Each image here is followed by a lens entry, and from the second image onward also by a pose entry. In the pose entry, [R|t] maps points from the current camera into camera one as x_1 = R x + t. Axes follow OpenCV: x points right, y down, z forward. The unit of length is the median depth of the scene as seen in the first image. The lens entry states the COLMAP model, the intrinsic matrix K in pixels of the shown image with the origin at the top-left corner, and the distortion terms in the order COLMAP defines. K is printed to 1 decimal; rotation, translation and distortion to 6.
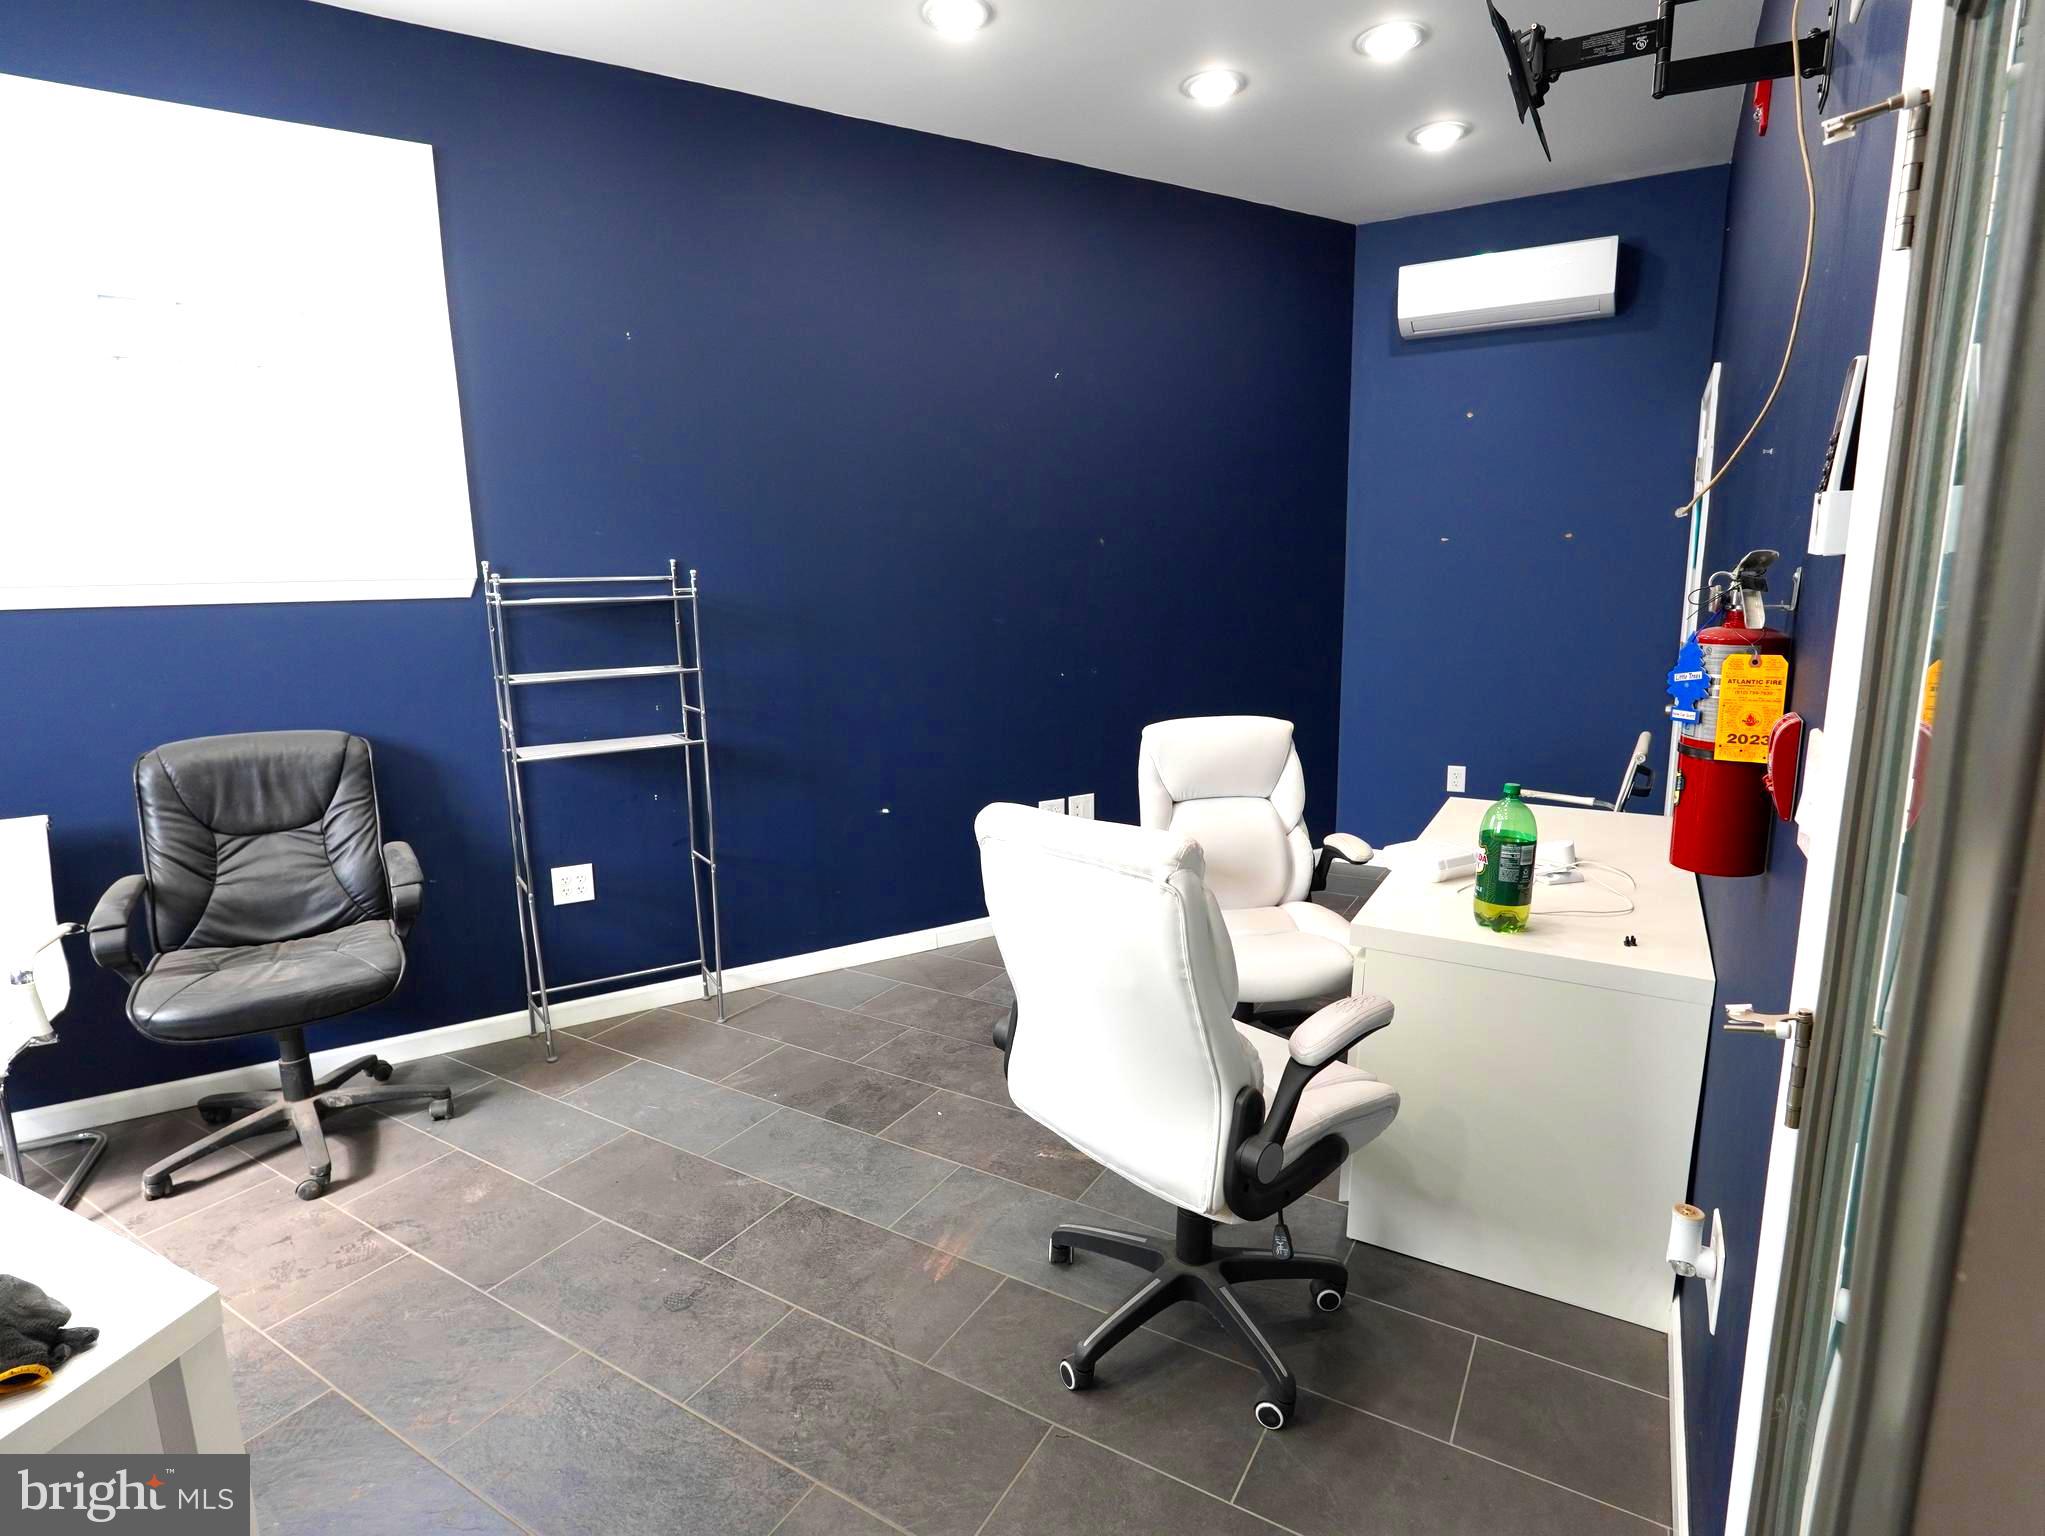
lens RADIAL K [[1051.9, 0, 1031.0], [0, 1051.9, 770.9], [0, 0, 1]] dist [-0.030982, 0.017401]
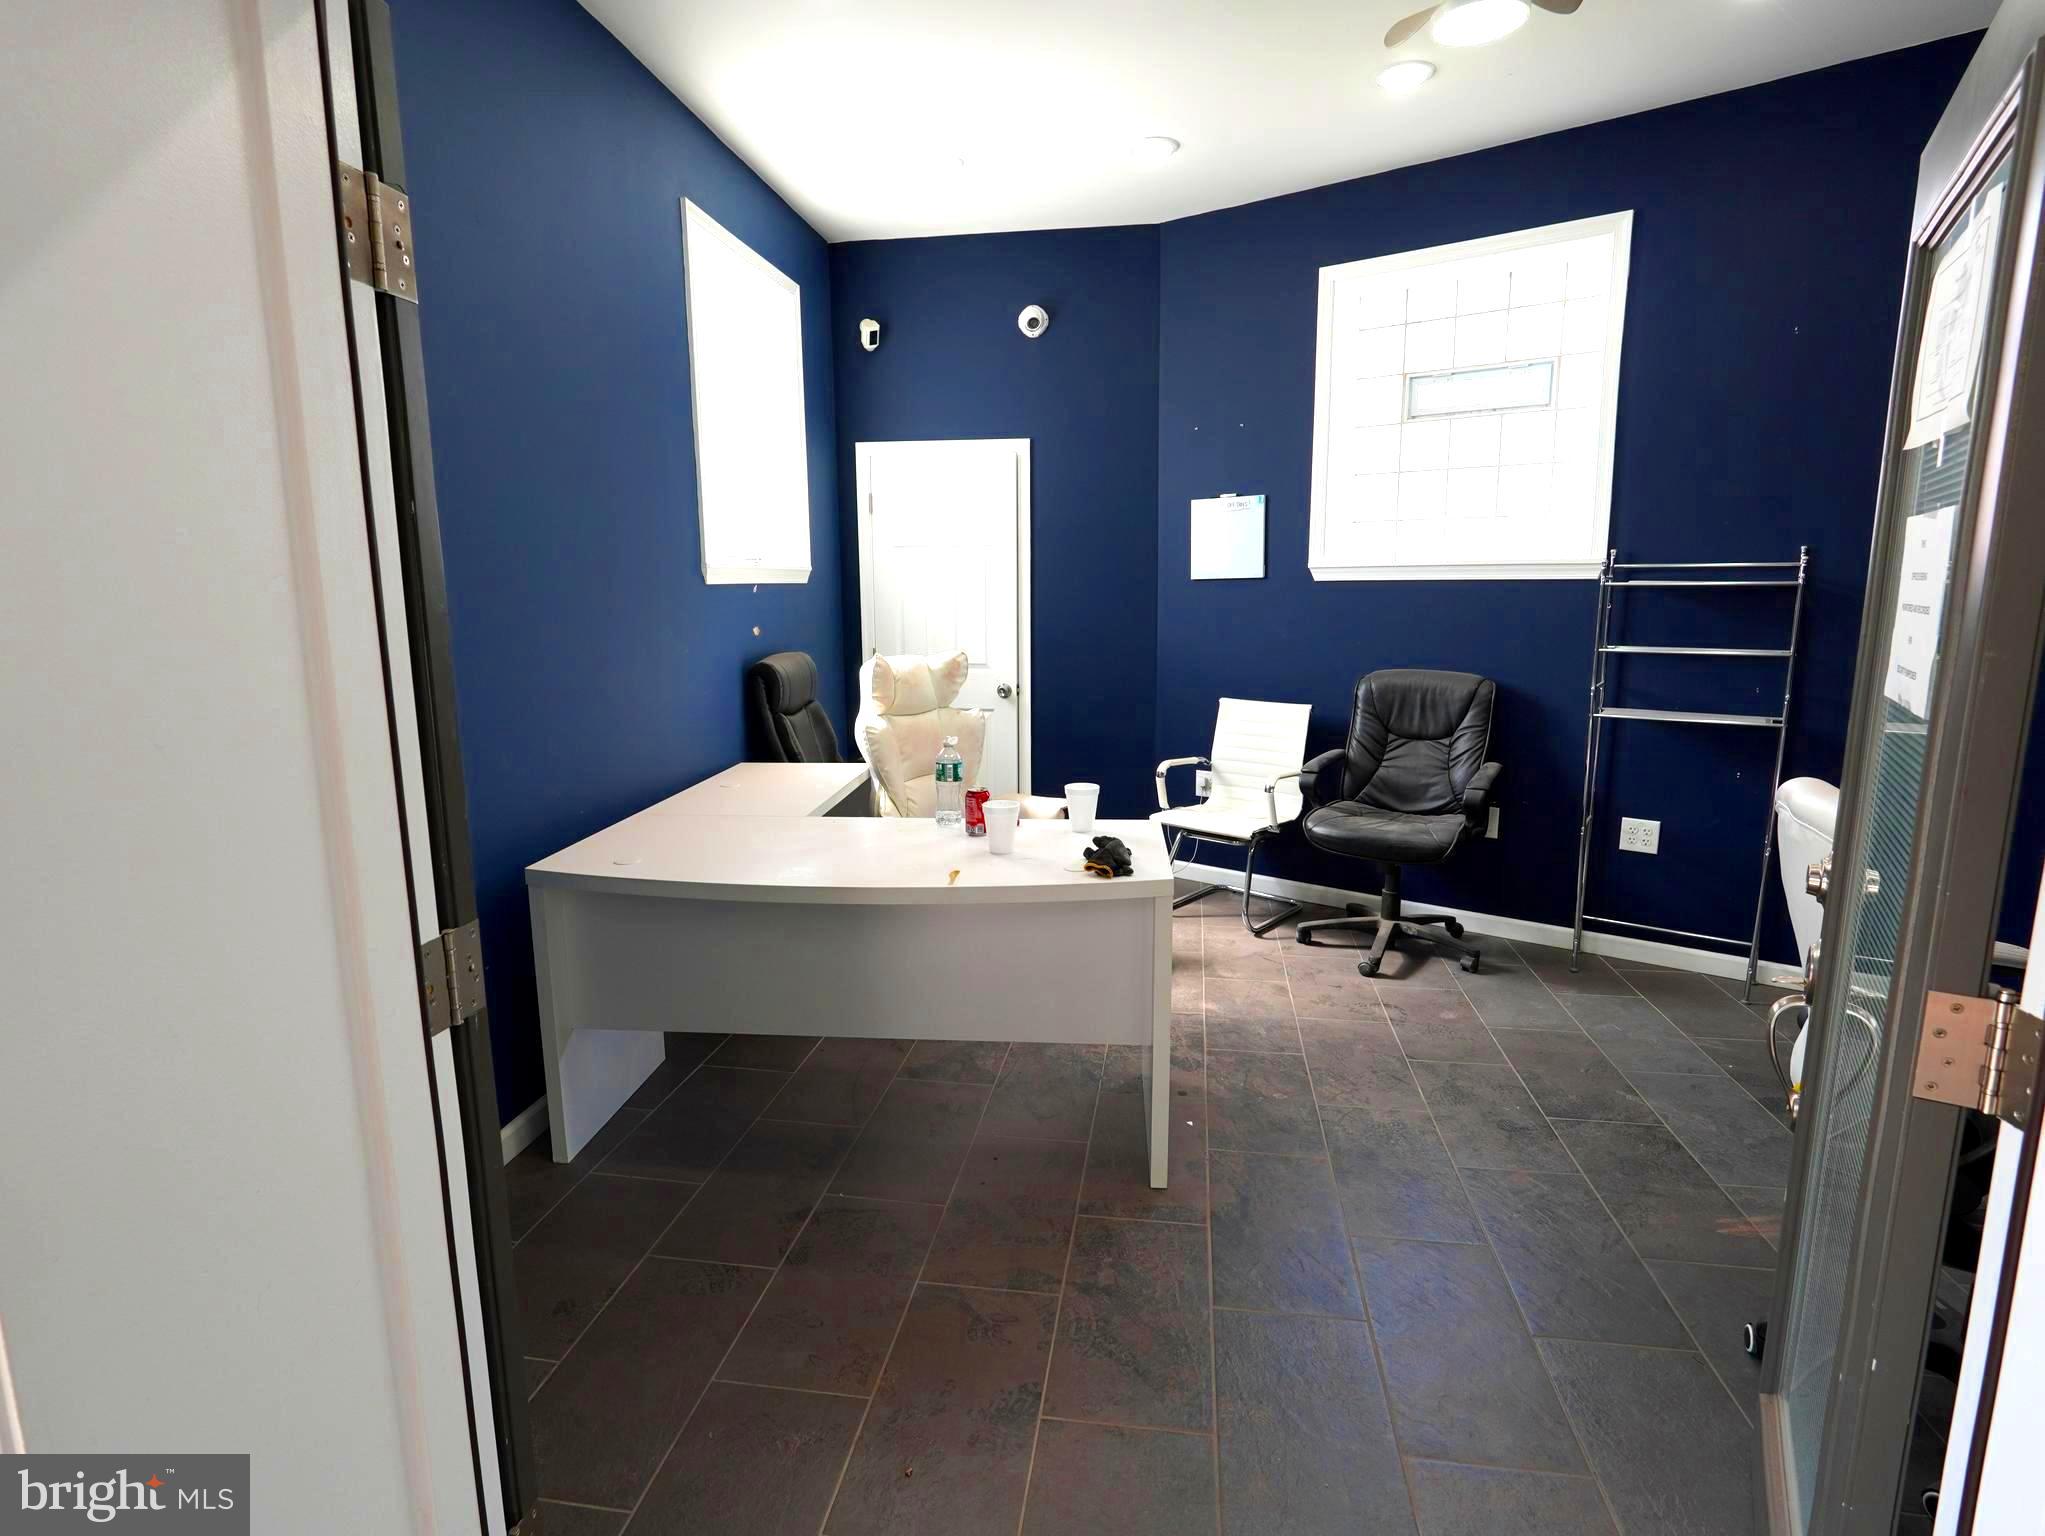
lens RADIAL K [[1051.9, 0, 1031.0], [0, 1051.9, 770.9], [0, 0, 1]] dist [-0.030982, 0.017401]
pose [[0.382931, 0.173779, -0.907284, 0.397055], [-0.169869, 0.978645, 0.115751, 0.026124], [0.908024, 0.109795, 0.404273, -0.073801]]
